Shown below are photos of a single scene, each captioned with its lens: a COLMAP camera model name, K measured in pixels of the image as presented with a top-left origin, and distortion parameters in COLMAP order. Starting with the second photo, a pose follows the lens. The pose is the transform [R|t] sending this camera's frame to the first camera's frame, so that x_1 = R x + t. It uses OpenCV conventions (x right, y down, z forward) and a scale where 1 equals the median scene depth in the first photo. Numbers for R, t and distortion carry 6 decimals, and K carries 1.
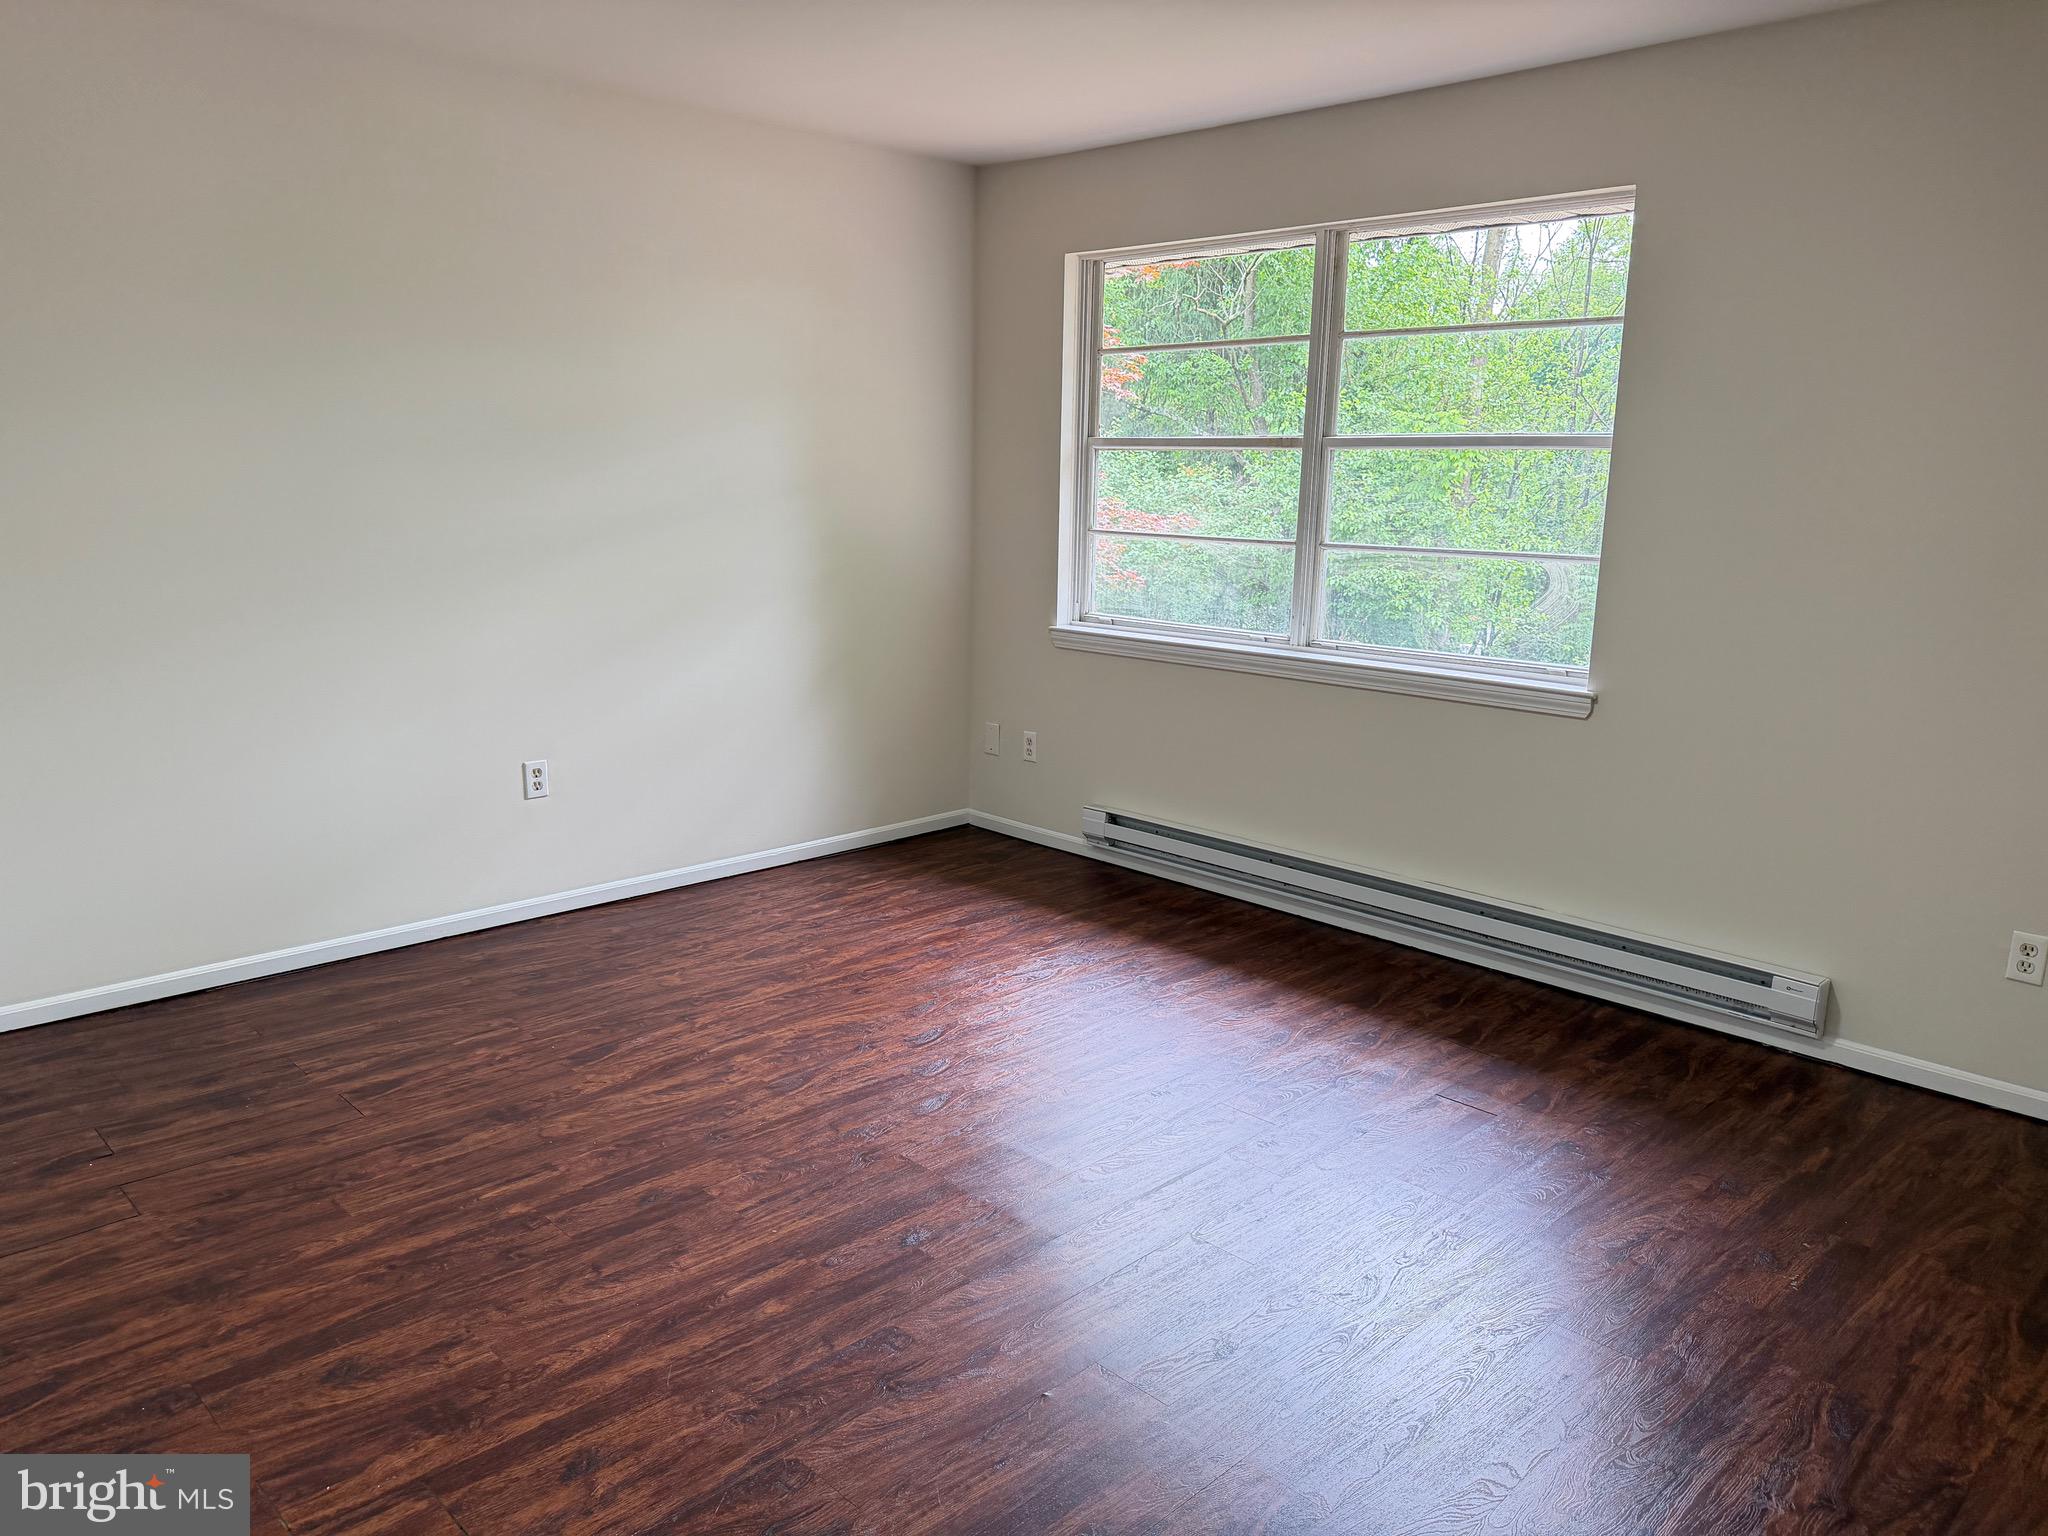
lens RADIAL K [[1427.6, 0, 1024.0], [0, 1427.6, 768.0], [0, 0, 1]] dist [-0.004417, -0.000611]
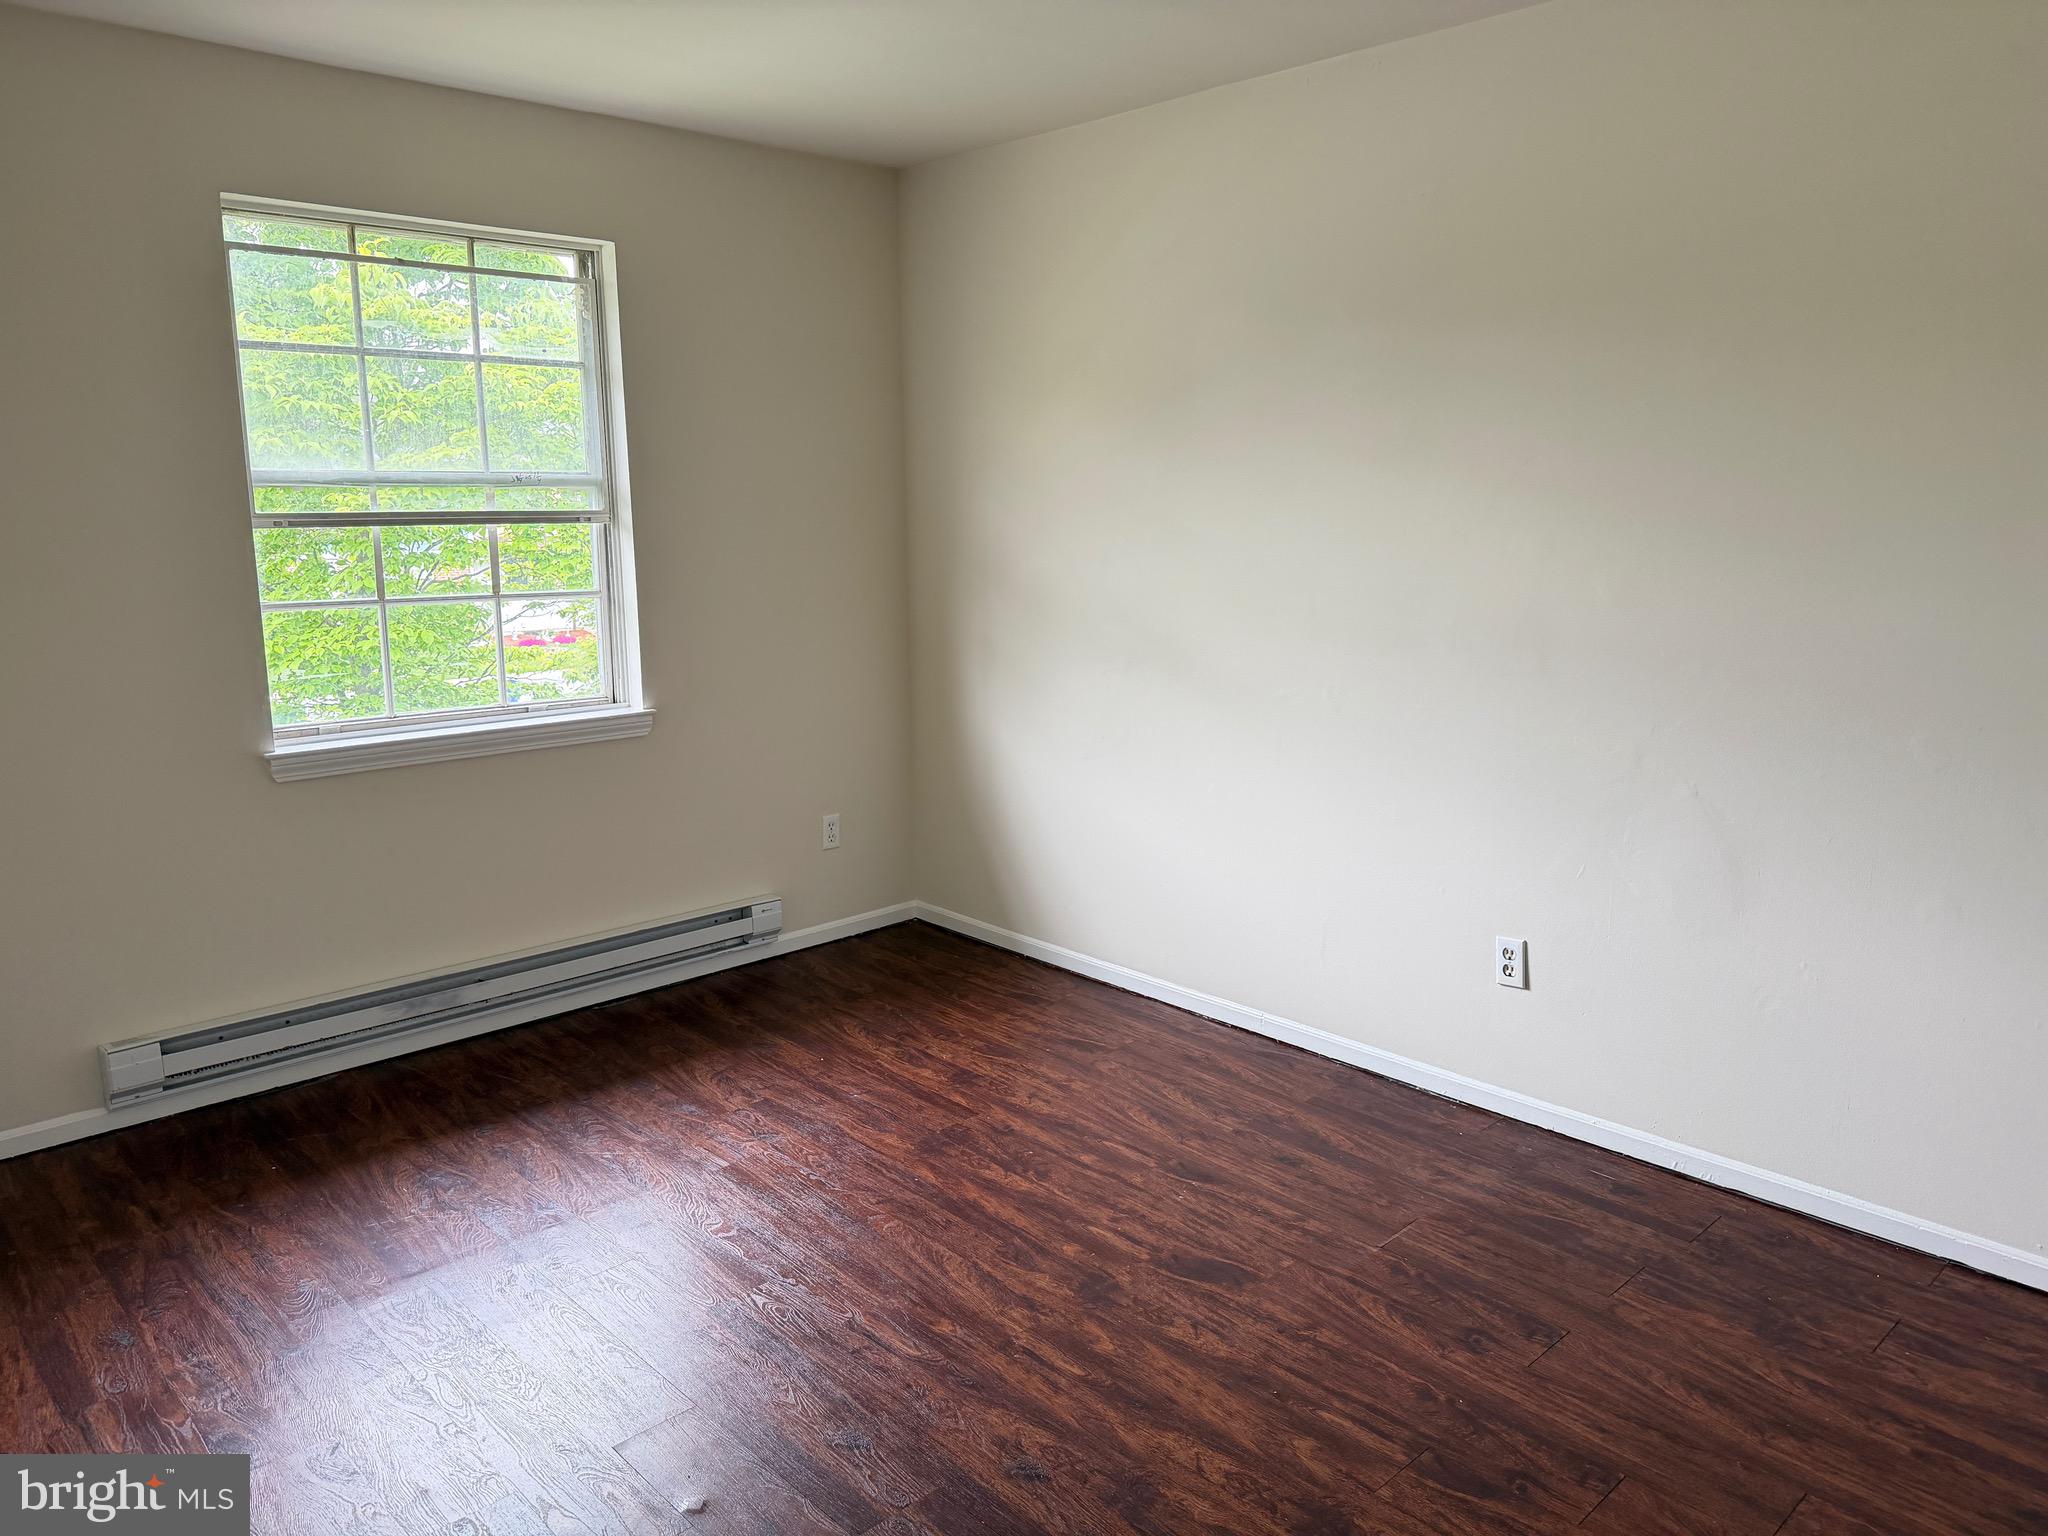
lens RADIAL K [[1427.6, 0, 1024.0], [0, 1427.6, 768.0], [0, 0, 1]] dist [-0.004417, -0.000611]
pose [[0.007843, -0.191040, 0.981551, -0.514748], [0.217846, 0.958332, 0.184780, -0.114320], [-0.975952, 0.212378, 0.049134, 0.522315]]
